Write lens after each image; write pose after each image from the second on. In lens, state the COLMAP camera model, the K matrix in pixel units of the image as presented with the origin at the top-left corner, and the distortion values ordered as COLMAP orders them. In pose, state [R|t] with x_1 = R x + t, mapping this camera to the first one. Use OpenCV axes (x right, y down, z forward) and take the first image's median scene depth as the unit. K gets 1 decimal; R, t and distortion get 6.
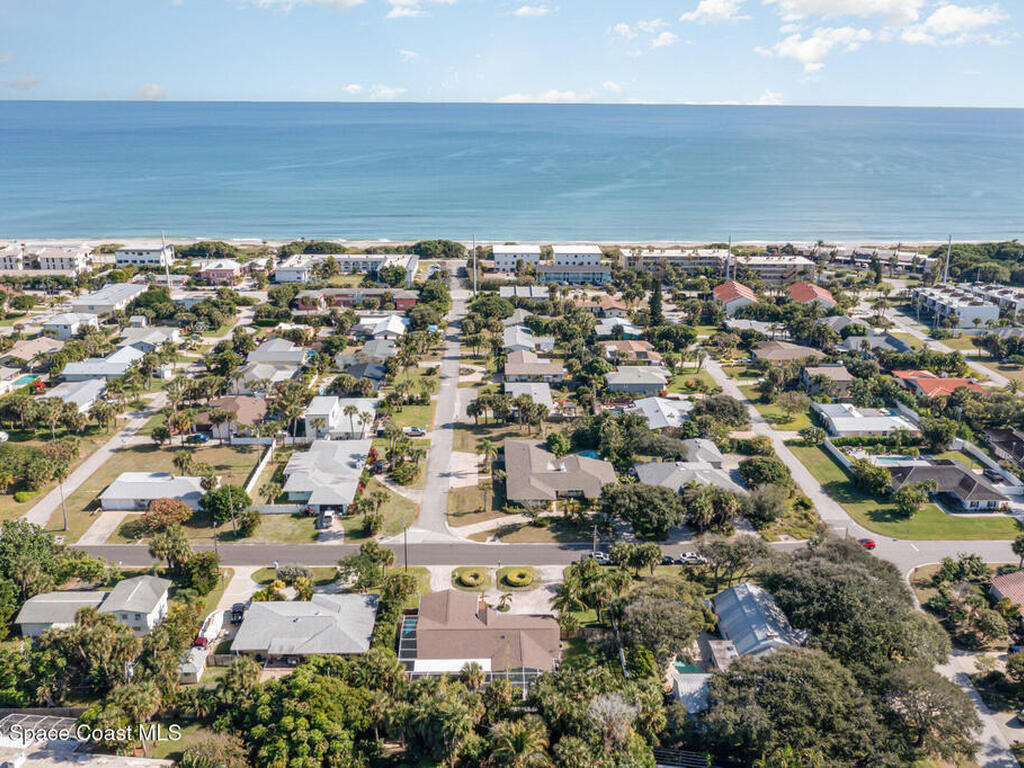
lens RADIAL K [[906.9, 0, 512.0], [0, 906.9, 384.0], [0, 0, 1]] dist [-0.015867, 0.012250]
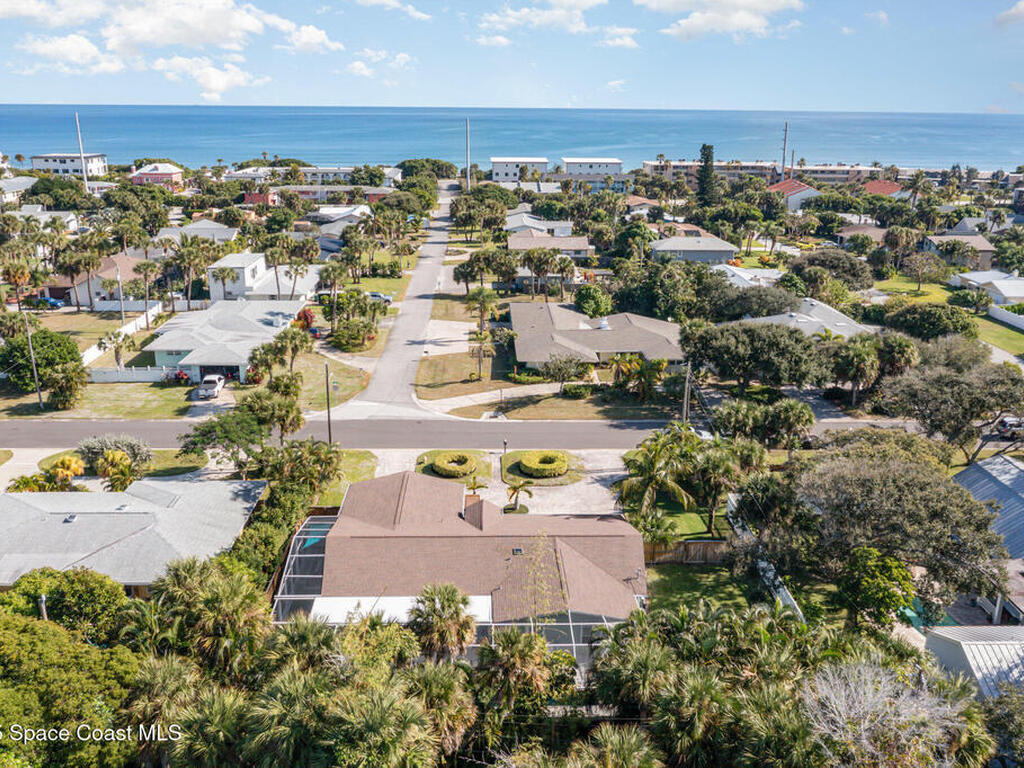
lens RADIAL K [[906.9, 0, 512.0], [0, 906.9, 384.0], [0, 0, 1]] dist [-0.015867, 0.012250]
pose [[0.999992, 0.001067, 0.003902, -0.011145], [-0.001043, 0.999981, -0.006041, 0.151589], [-0.003908, 0.006037, 0.999974, 0.418586]]
